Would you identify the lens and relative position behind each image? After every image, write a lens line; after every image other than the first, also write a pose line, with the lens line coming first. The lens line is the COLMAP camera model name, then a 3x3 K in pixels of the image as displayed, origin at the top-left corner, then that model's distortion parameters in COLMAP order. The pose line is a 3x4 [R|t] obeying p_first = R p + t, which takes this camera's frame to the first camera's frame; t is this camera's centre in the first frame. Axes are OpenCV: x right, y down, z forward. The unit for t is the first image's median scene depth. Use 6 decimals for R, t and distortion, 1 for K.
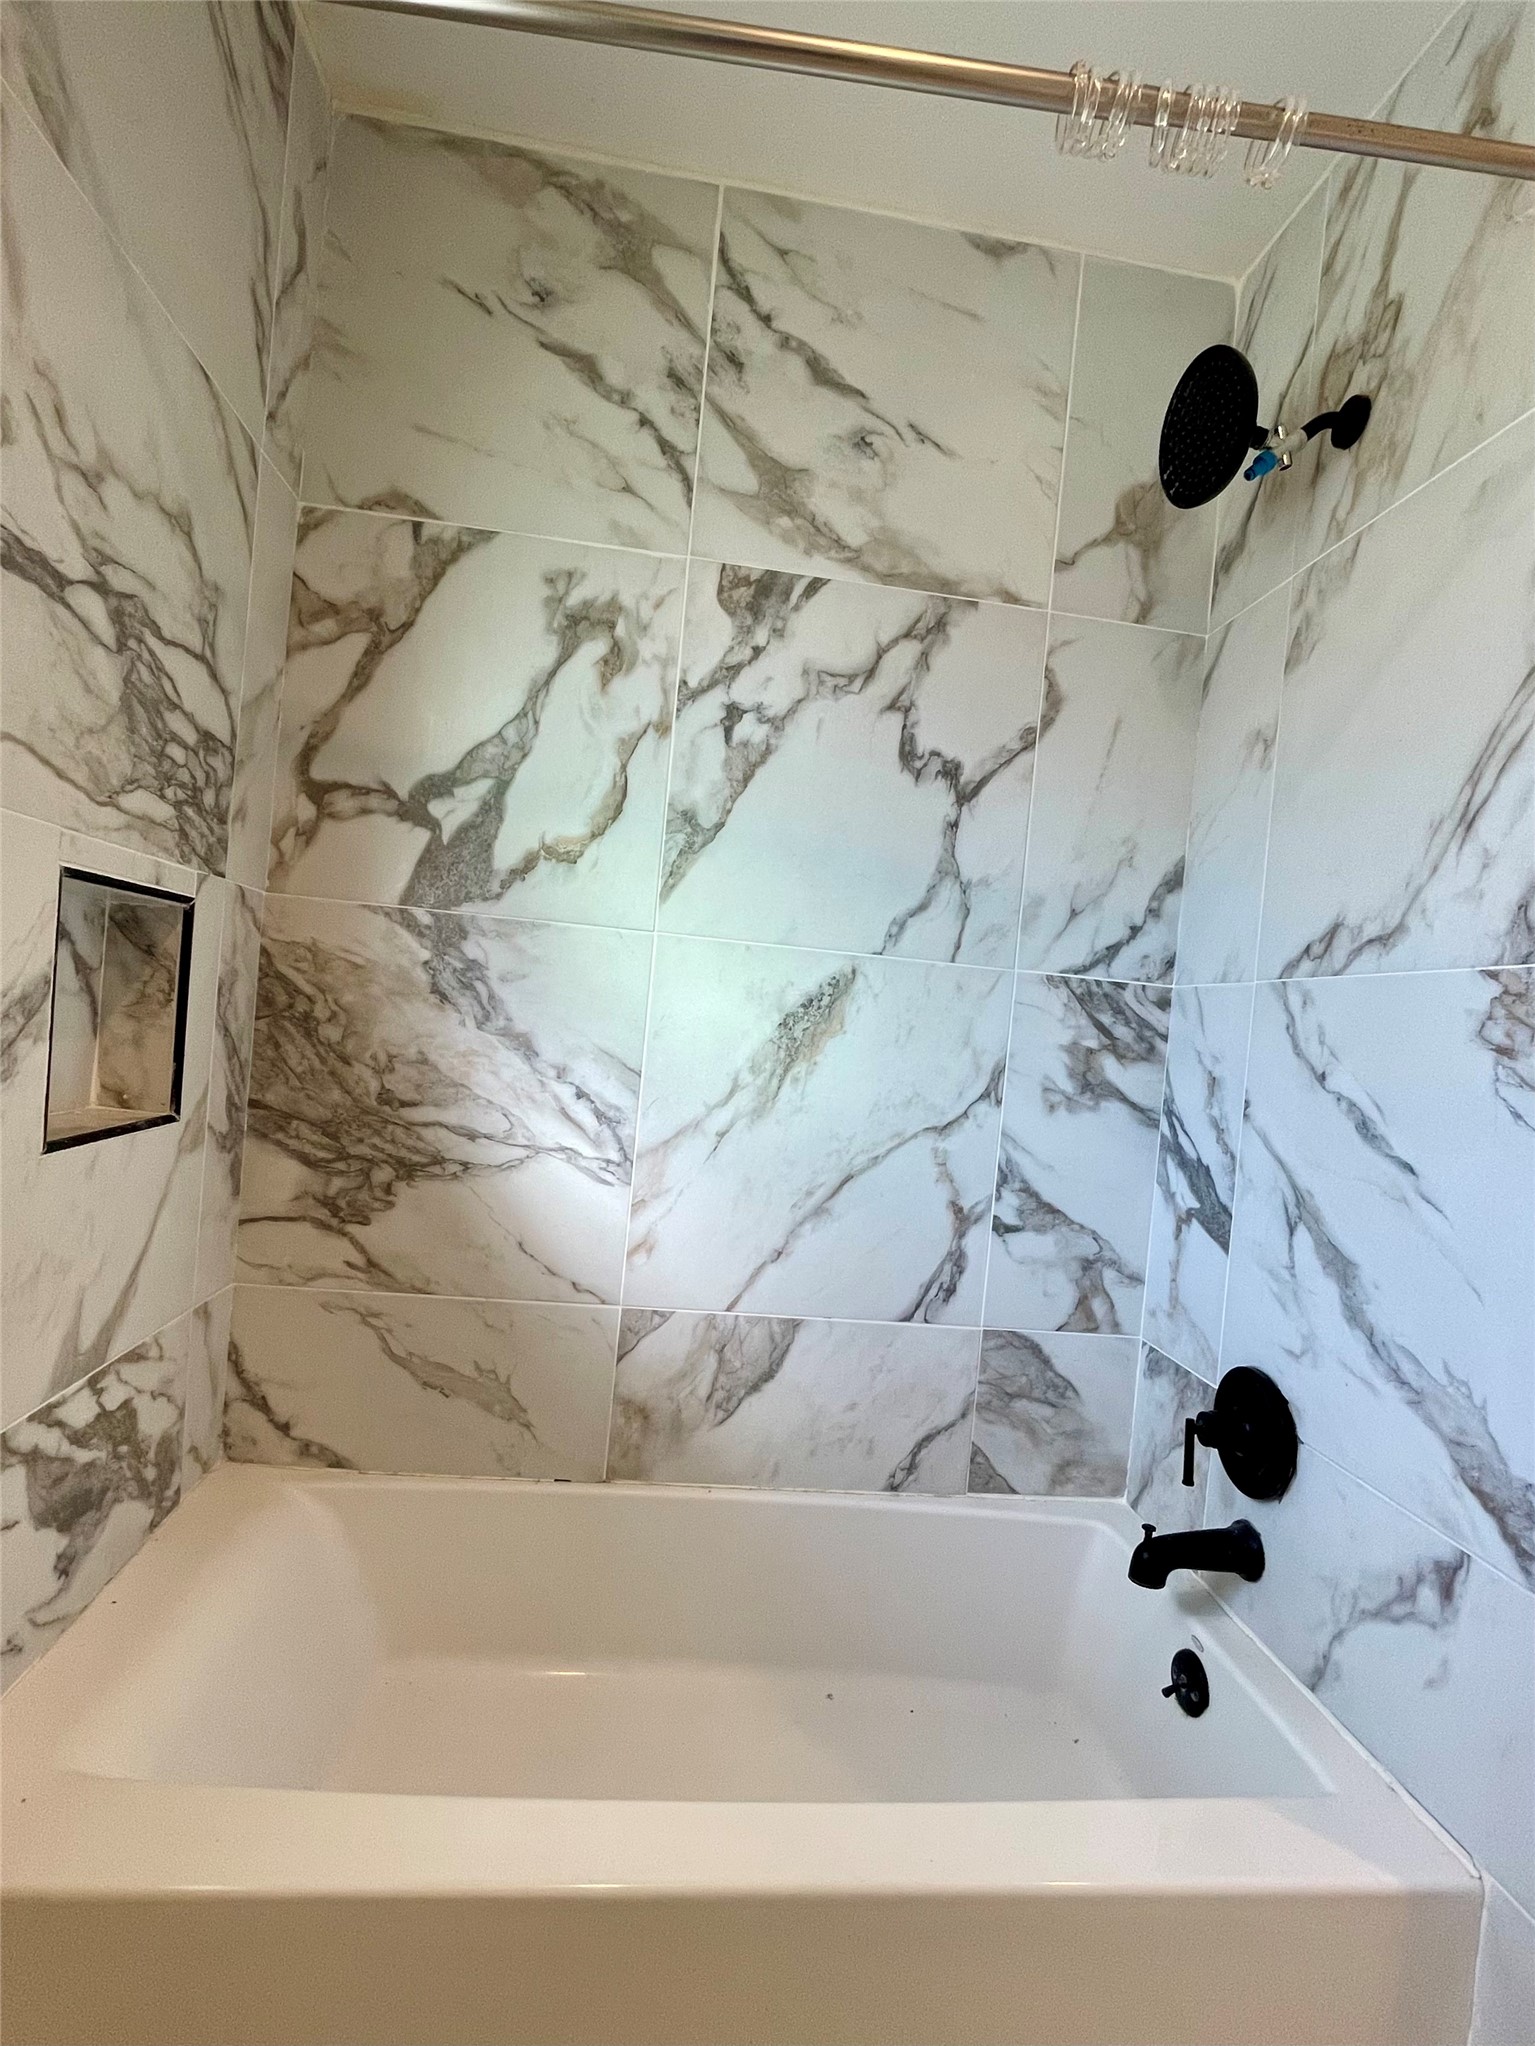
lens RADIAL K [[943.5, 0, 767.5], [0, 943.5, 1023.0], [0, 0, 1]] dist [0.014056, -0.023013]
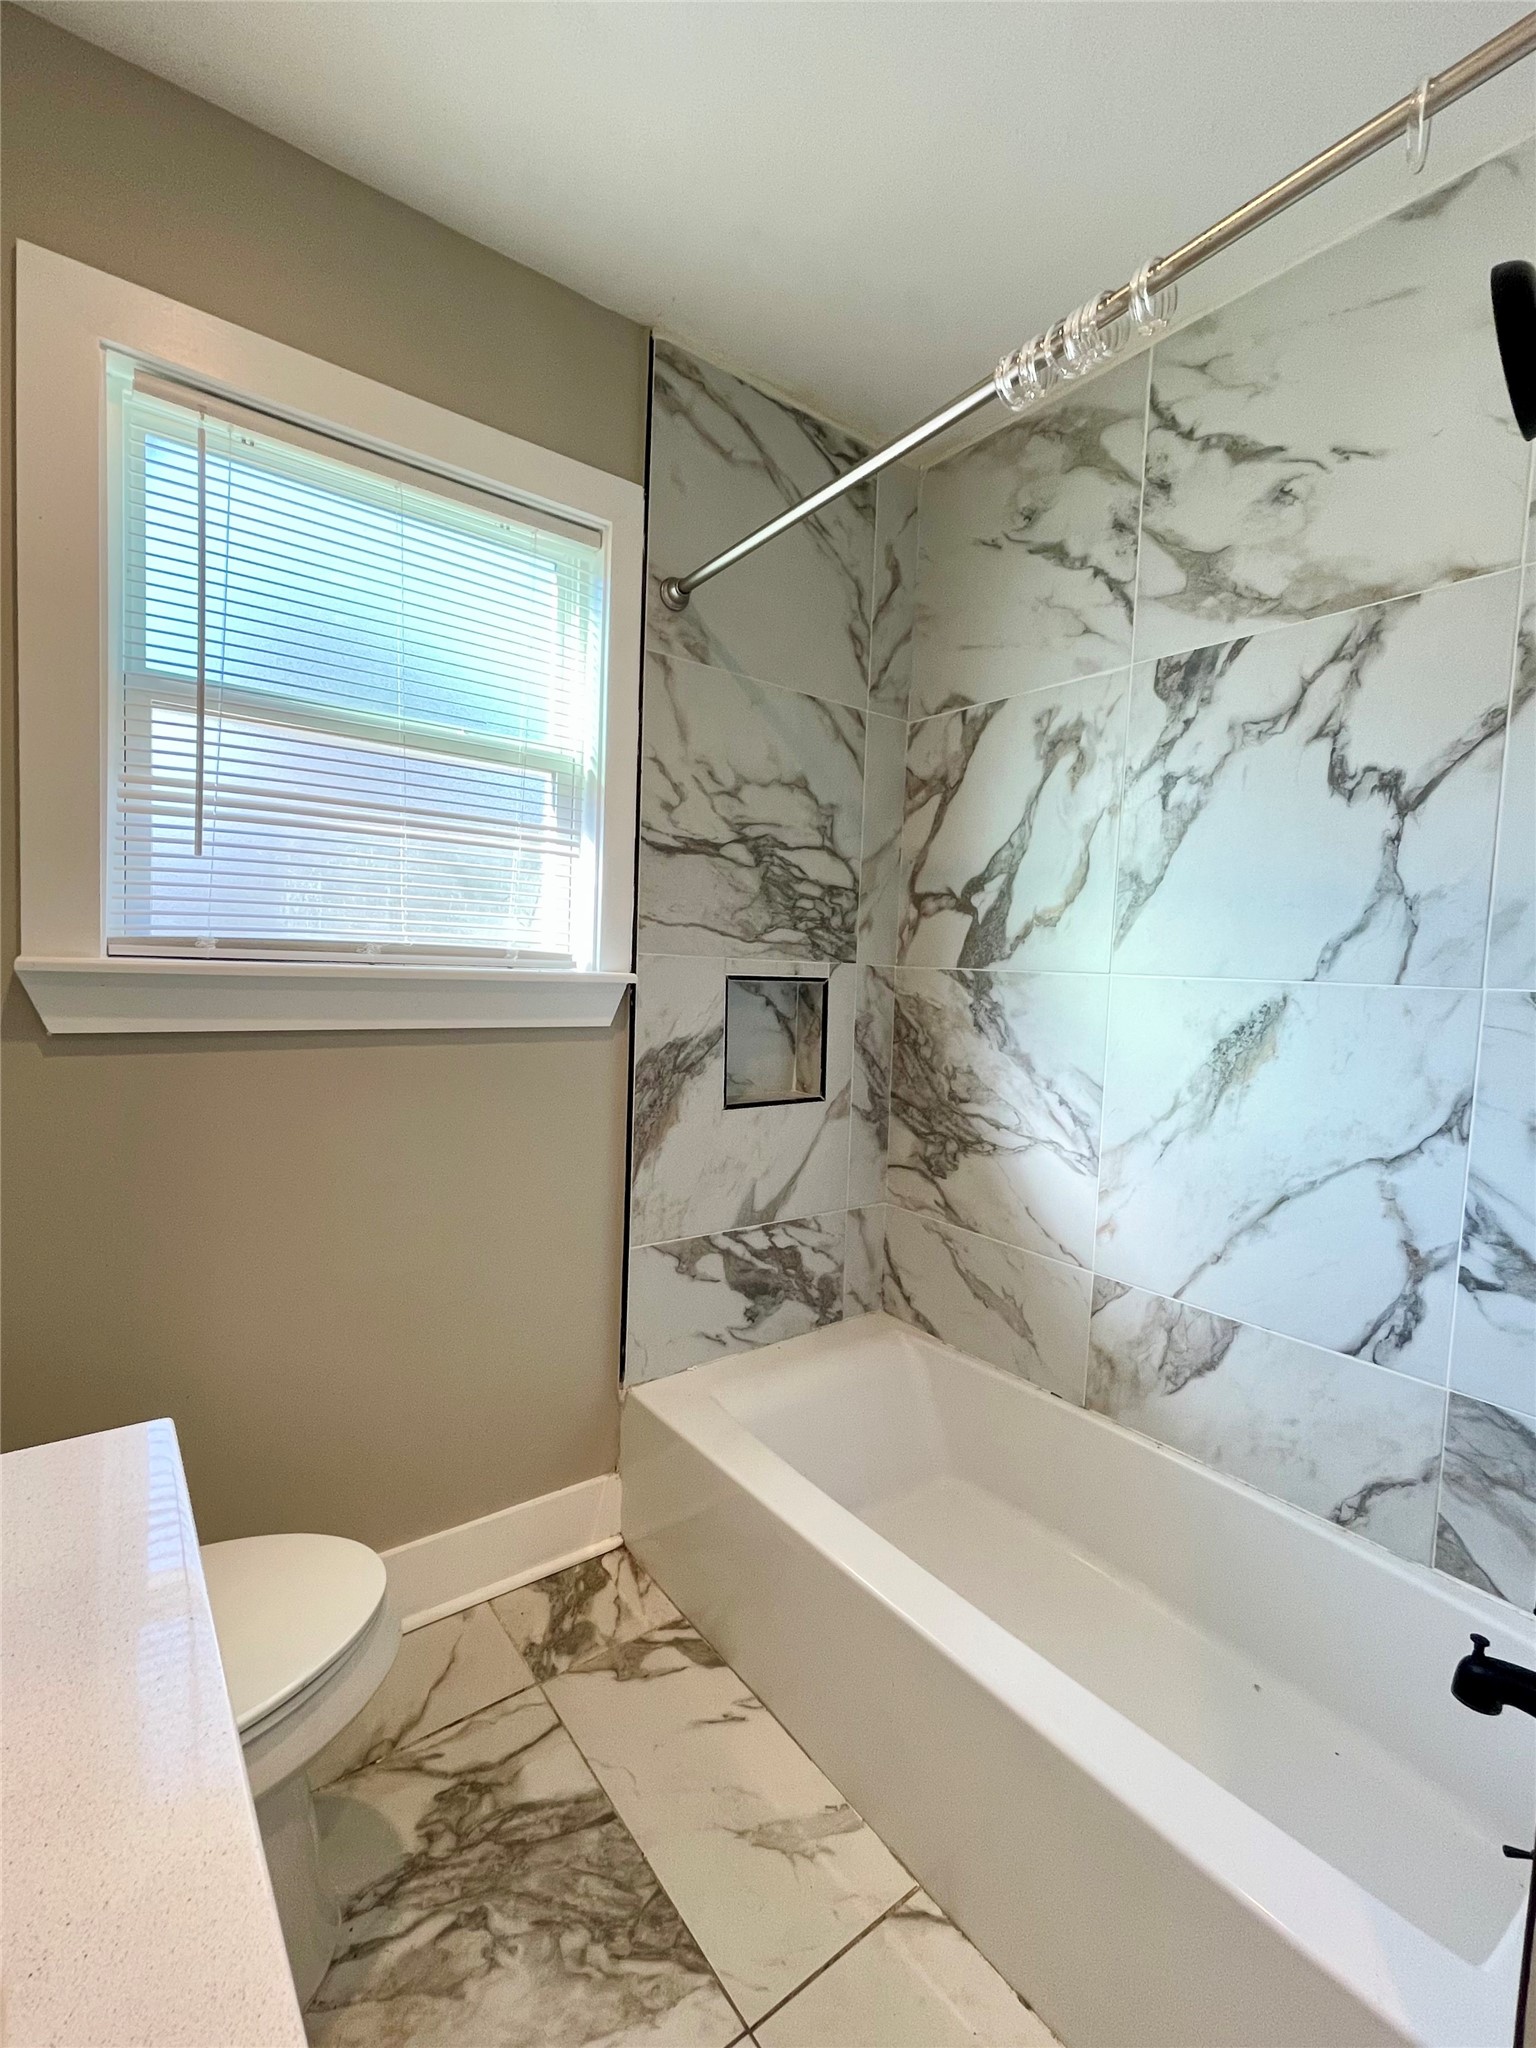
lens RADIAL K [[826.9, 0, 767.9], [0, 826.9, 1015.7], [0, 0, 1]] dist [-0.001805, -0.000320]
pose [[0.552065, -0.026213, -0.833389, 0.534298], [0.006173, 0.999607, -0.027352, -0.014610], [0.833778, 0.009956, 0.552010, 0.025924]]
